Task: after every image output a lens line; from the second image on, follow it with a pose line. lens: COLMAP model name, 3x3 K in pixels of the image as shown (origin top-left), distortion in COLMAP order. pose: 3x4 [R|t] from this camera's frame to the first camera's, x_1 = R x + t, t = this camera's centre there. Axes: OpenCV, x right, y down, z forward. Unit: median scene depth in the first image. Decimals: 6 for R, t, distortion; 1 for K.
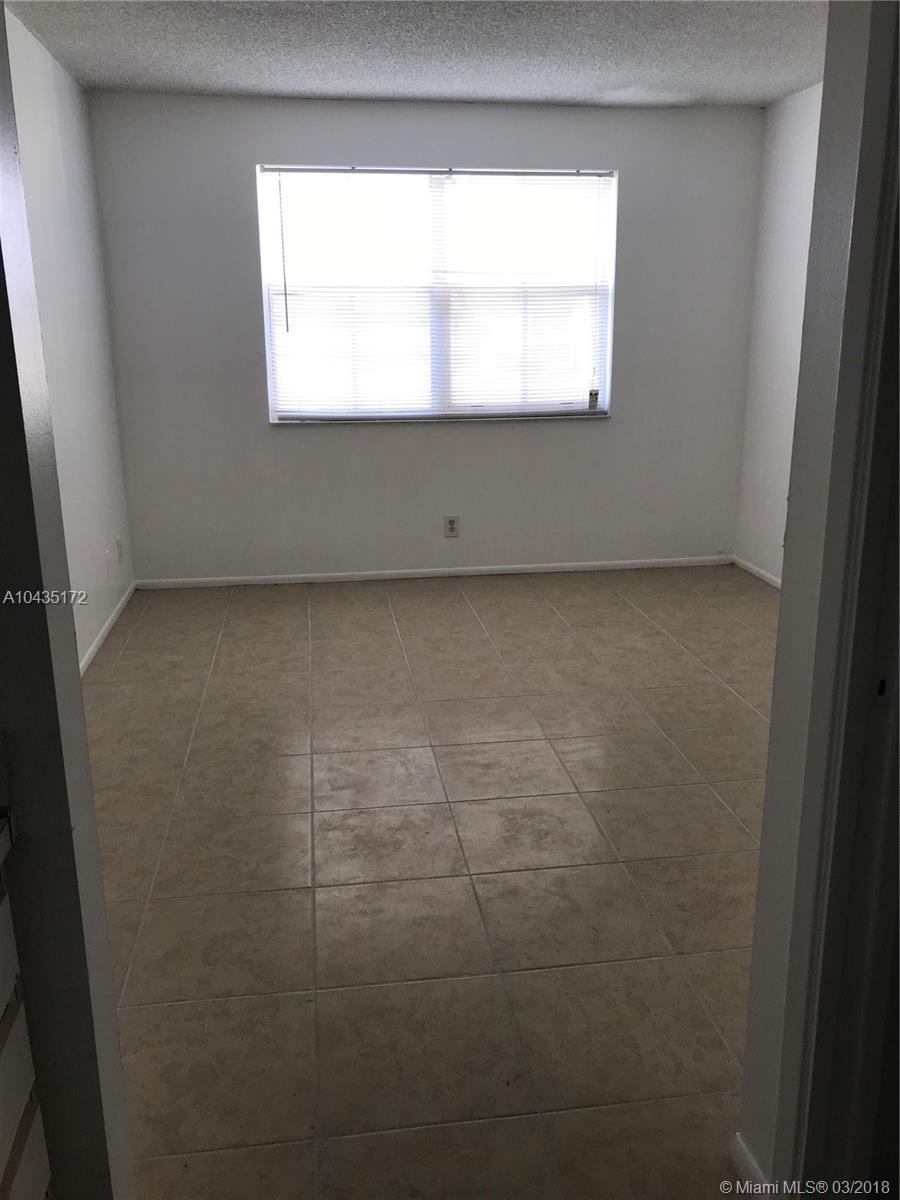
lens RADIAL K [[995.2, 0, 450.4], [0, 995.2, 596.8], [0, 0, 1]] dist [0.008609, -0.020698]
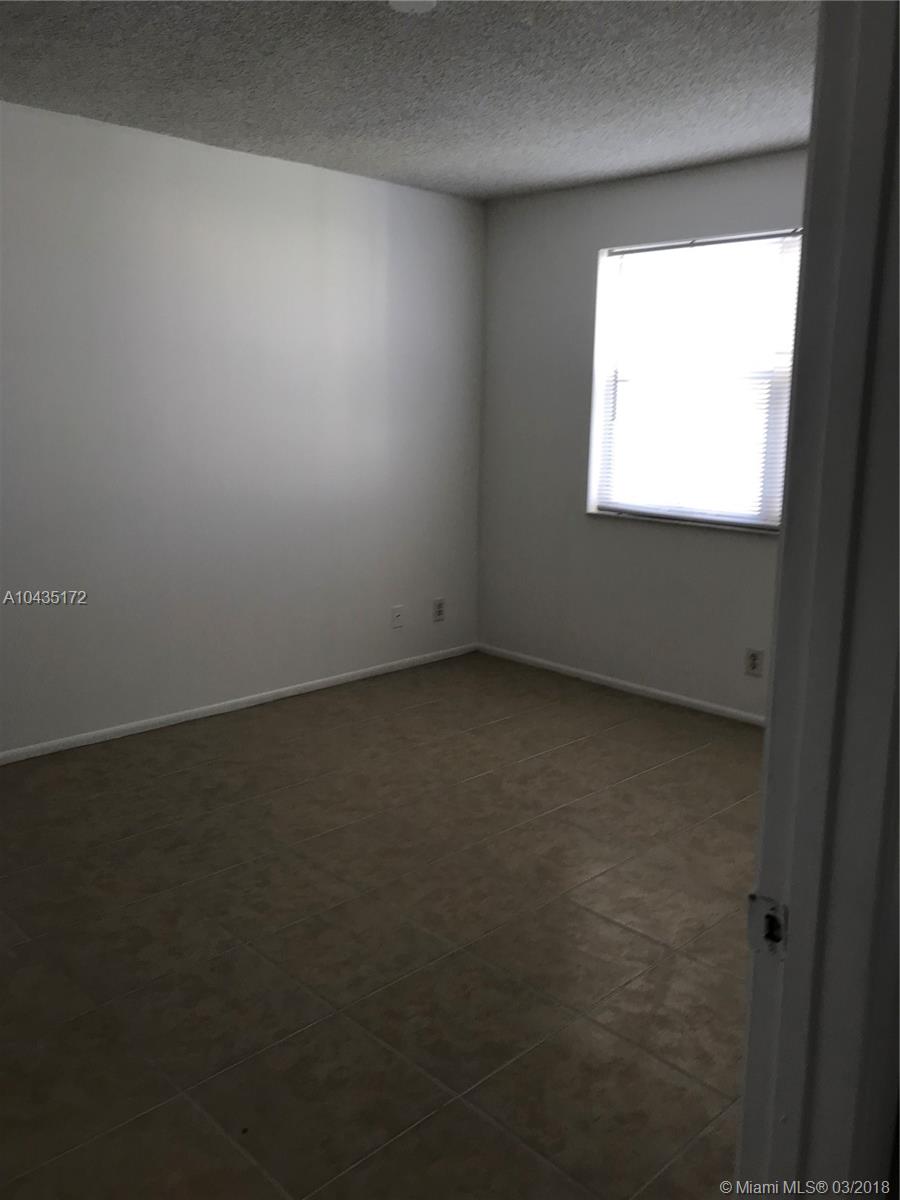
lens RADIAL K [[995.2, 0, 449.2], [0, 995.2, 603.5], [0, 0, 1]] dist [0.008609, -0.020698]
pose [[0.575728, 0.183607, -0.796760, 0.551091], [-0.230714, 0.971343, 0.057128, -0.118438], [0.784416, 0.150934, 0.601590, 0.347636]]
